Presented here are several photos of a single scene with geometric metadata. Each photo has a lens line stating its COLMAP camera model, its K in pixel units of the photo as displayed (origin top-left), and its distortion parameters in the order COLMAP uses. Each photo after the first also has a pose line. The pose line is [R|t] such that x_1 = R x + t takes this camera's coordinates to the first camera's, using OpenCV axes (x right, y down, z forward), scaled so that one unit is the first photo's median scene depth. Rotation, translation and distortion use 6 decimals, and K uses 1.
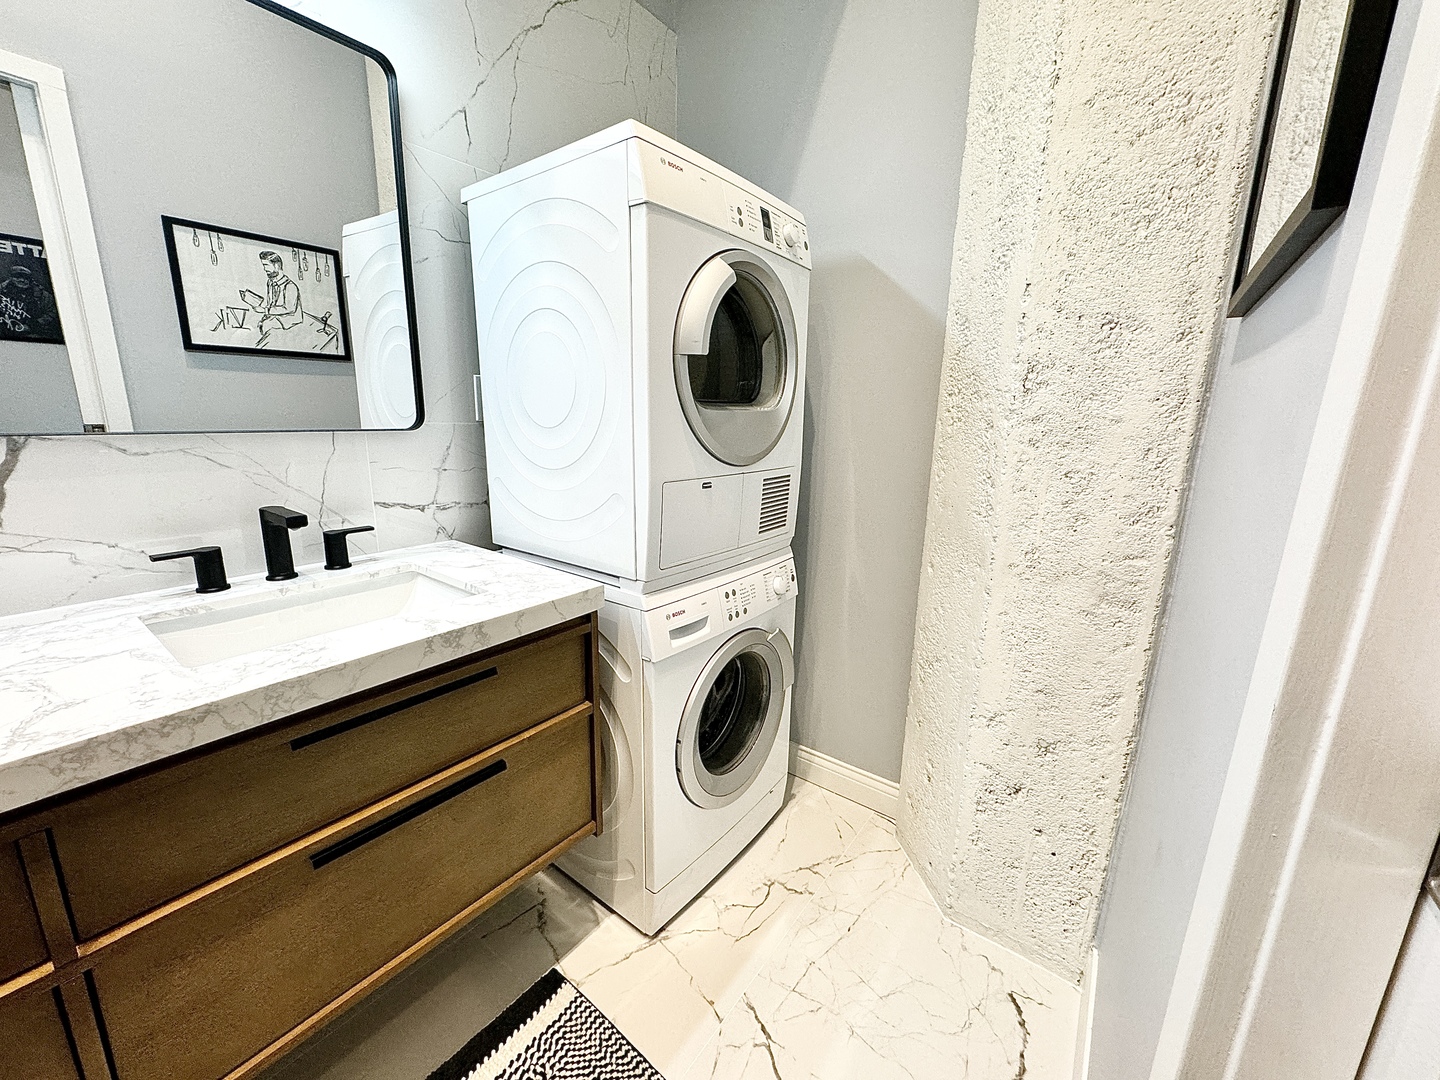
lens RADIAL K [[570.4, 0, 718.9], [0, 570.4, 535.8], [0, 0, 1]] dist [-0.002308, -0.000008]
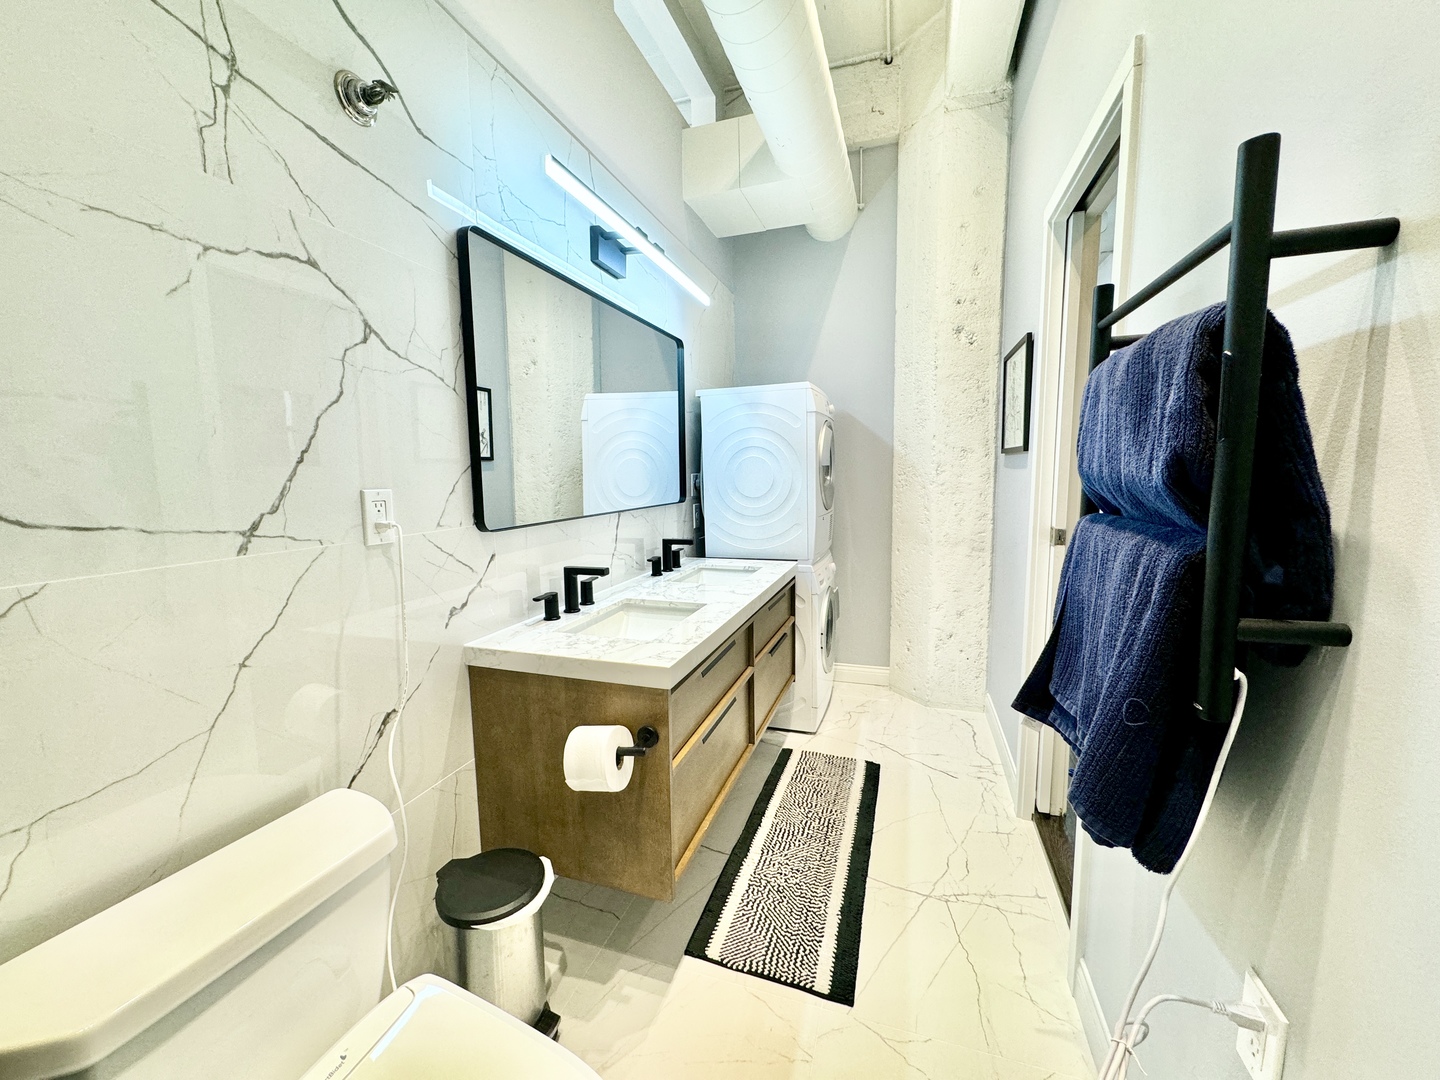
lens RADIAL K [[570.4, 0, 720.3], [0, 570.4, 535.5], [0, 0, 1]] dist [-0.002308, -0.000008]
pose [[0.948486, -0.074609, 0.307908, -1.212838], [0.105784, 0.990680, -0.085809, 0.143075], [-0.298636, 0.113960, 0.947539, -1.134225]]
